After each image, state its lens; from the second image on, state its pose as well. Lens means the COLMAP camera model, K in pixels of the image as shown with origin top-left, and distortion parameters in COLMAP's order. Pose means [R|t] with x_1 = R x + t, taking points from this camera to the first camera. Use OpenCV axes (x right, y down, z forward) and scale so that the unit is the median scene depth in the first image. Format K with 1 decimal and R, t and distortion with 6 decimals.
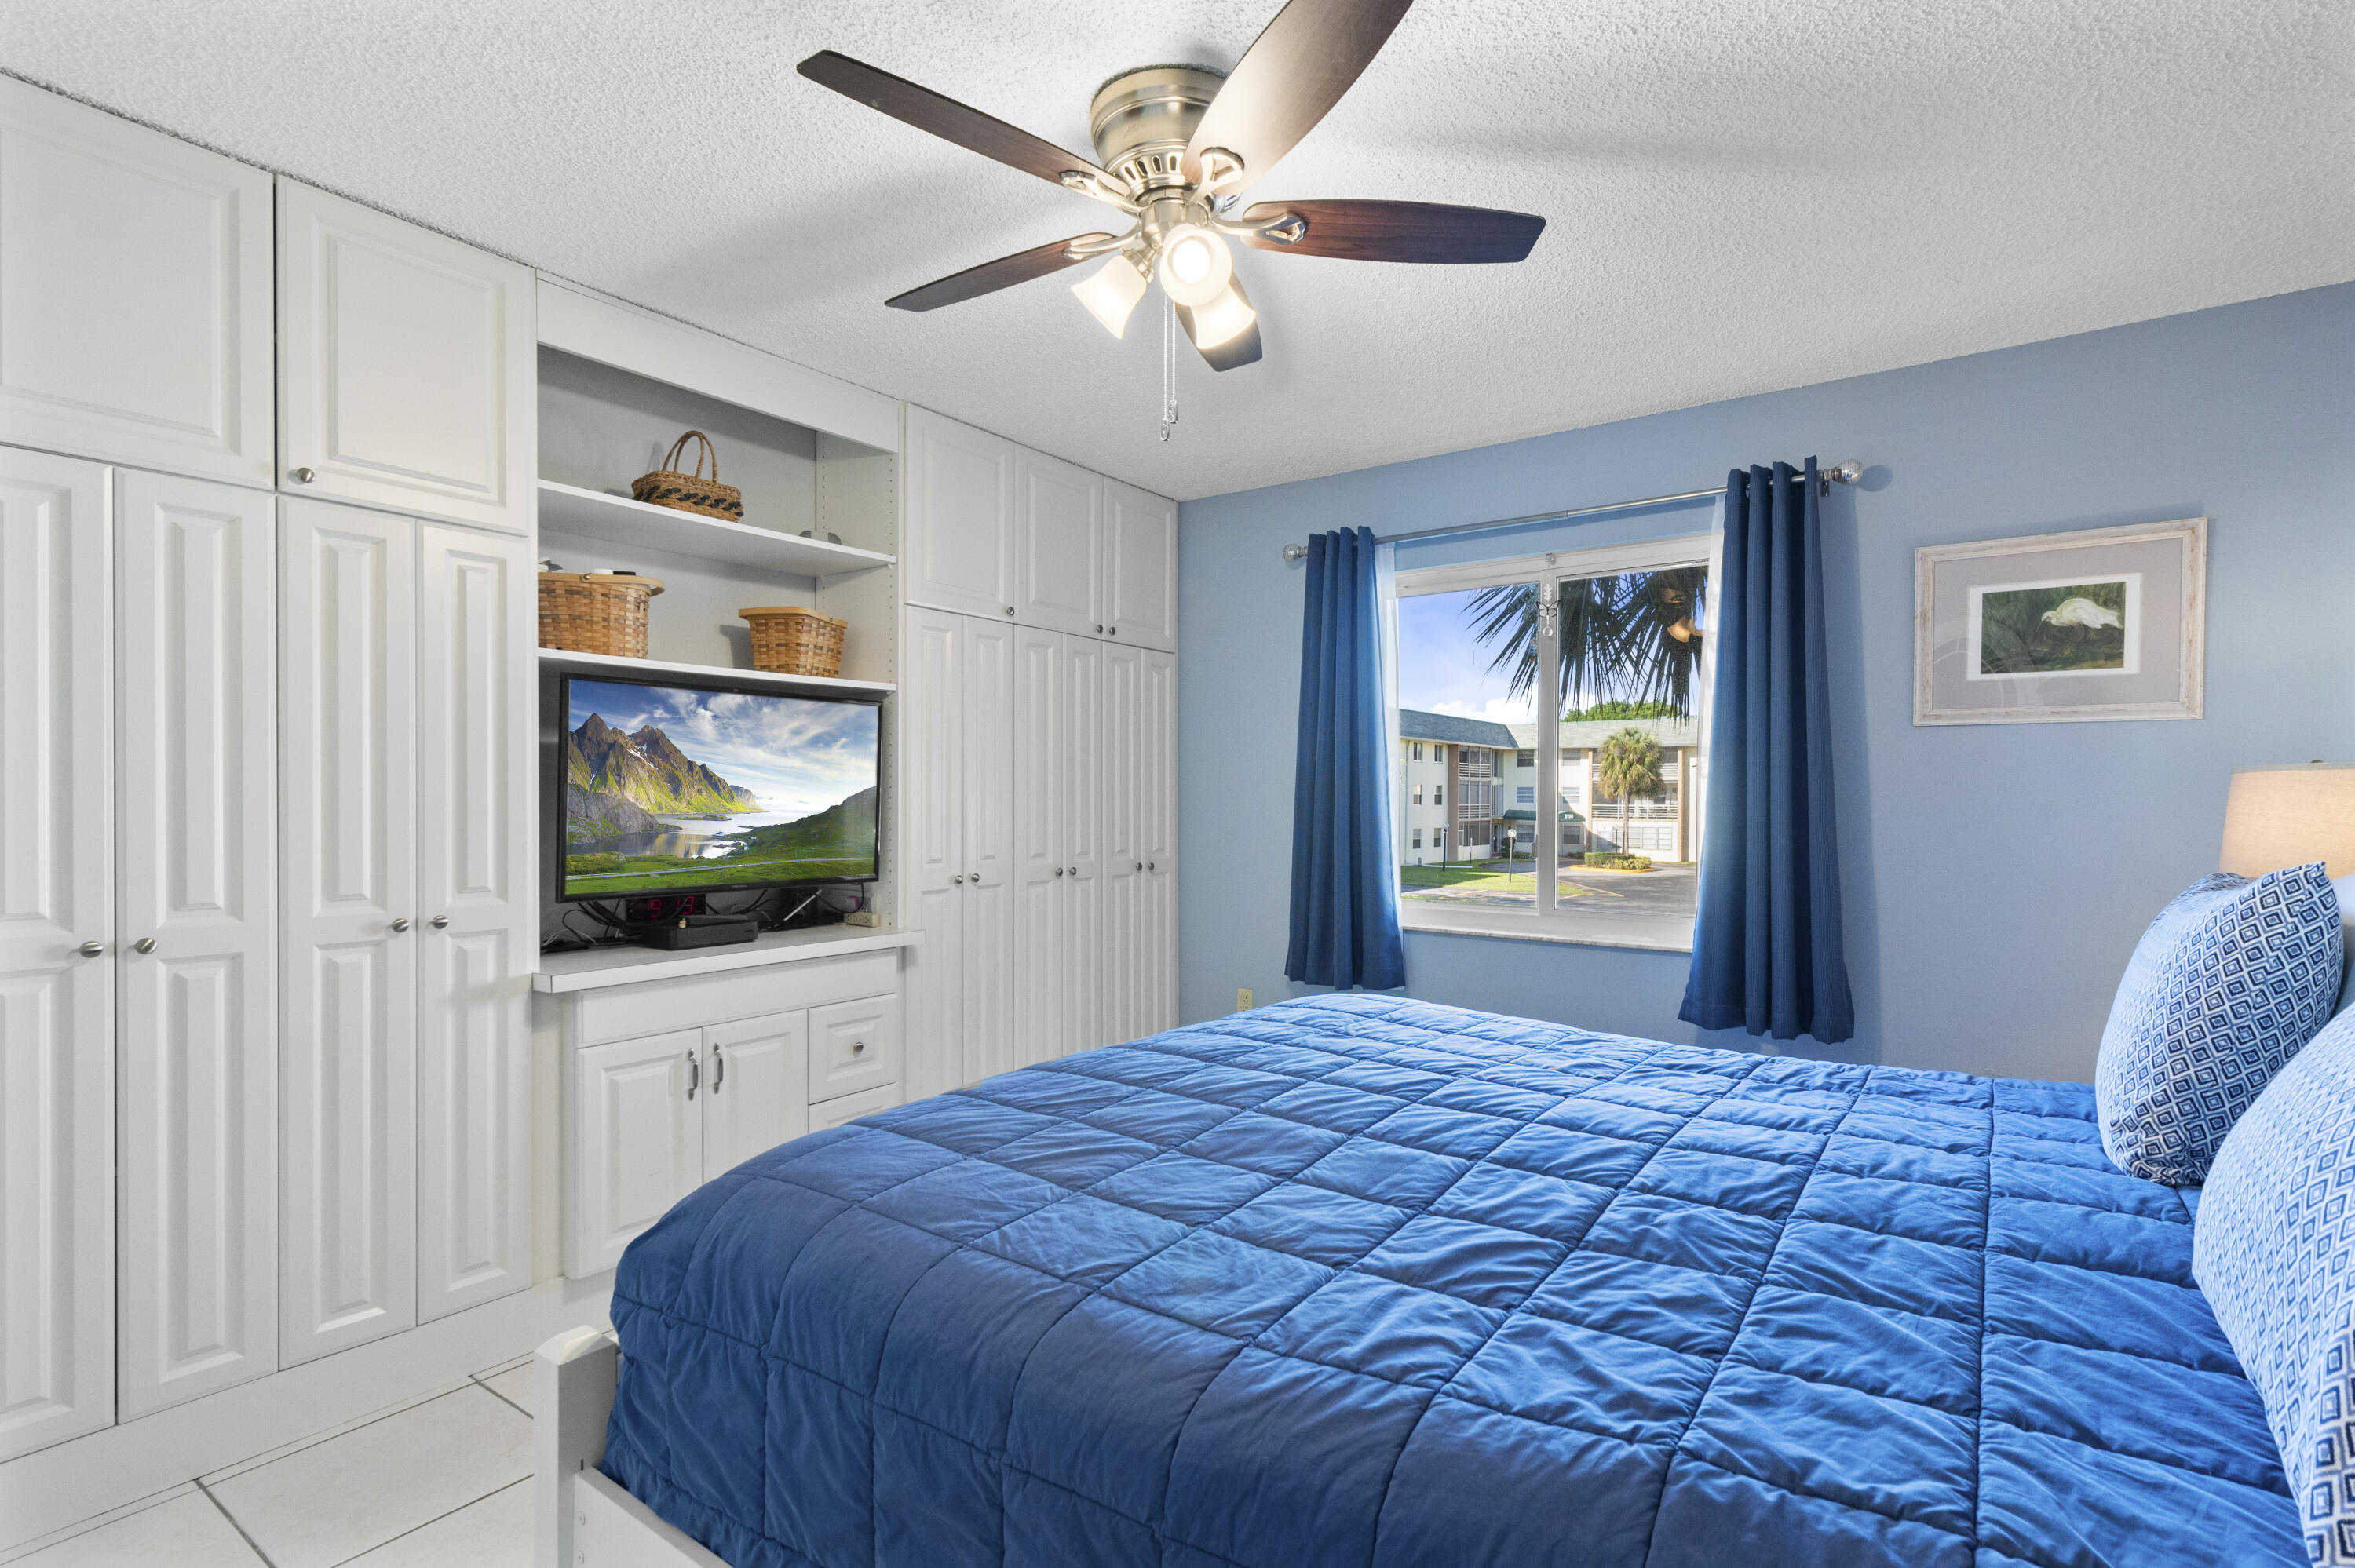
lens RADIAL K [[1095.2, 0, 1190.4], [0, 1095.2, 799.6], [0, 0, 1]] dist [0.016921, -0.004787]
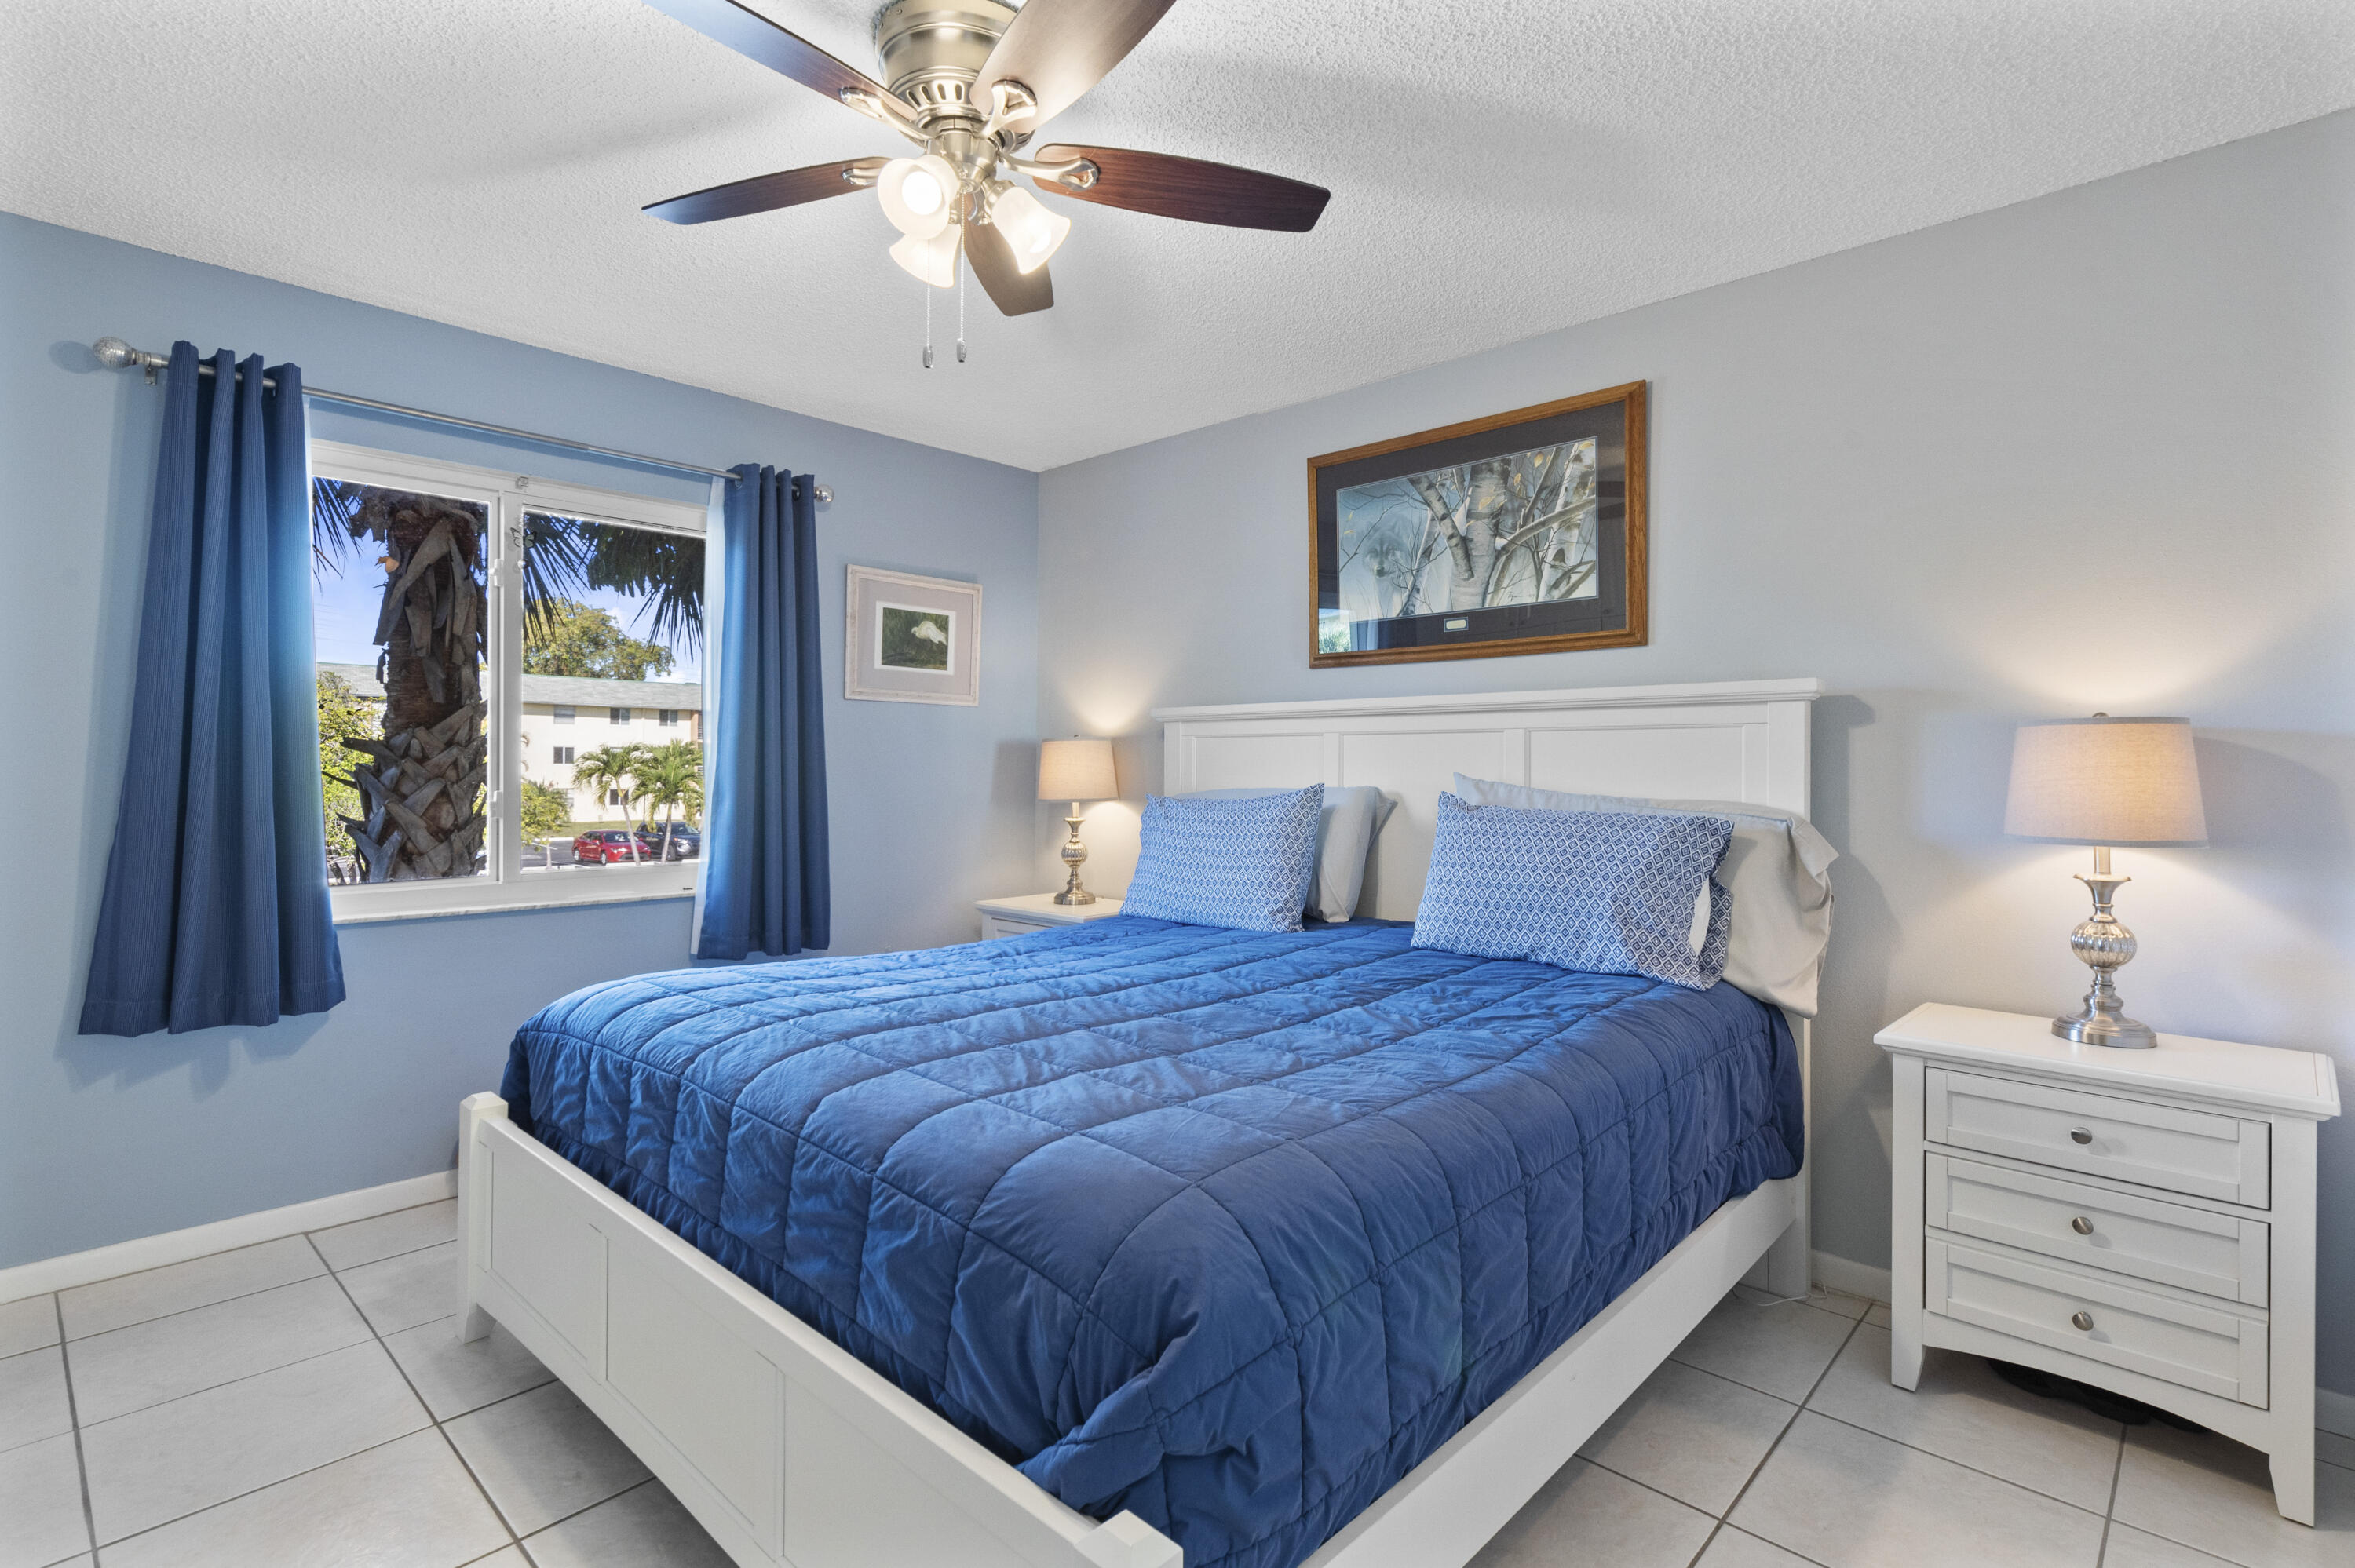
lens RADIAL K [[1095.2, 0, 1169.7], [0, 1095.2, 764.6], [0, 0, 1]] dist [0.016921, -0.004787]
pose [[0.162457, -0.004501, 0.986705, -0.608647], [-0.005647, 0.999969, 0.005491, 0.002606], [-0.986700, -0.006464, 0.162426, 0.426951]]
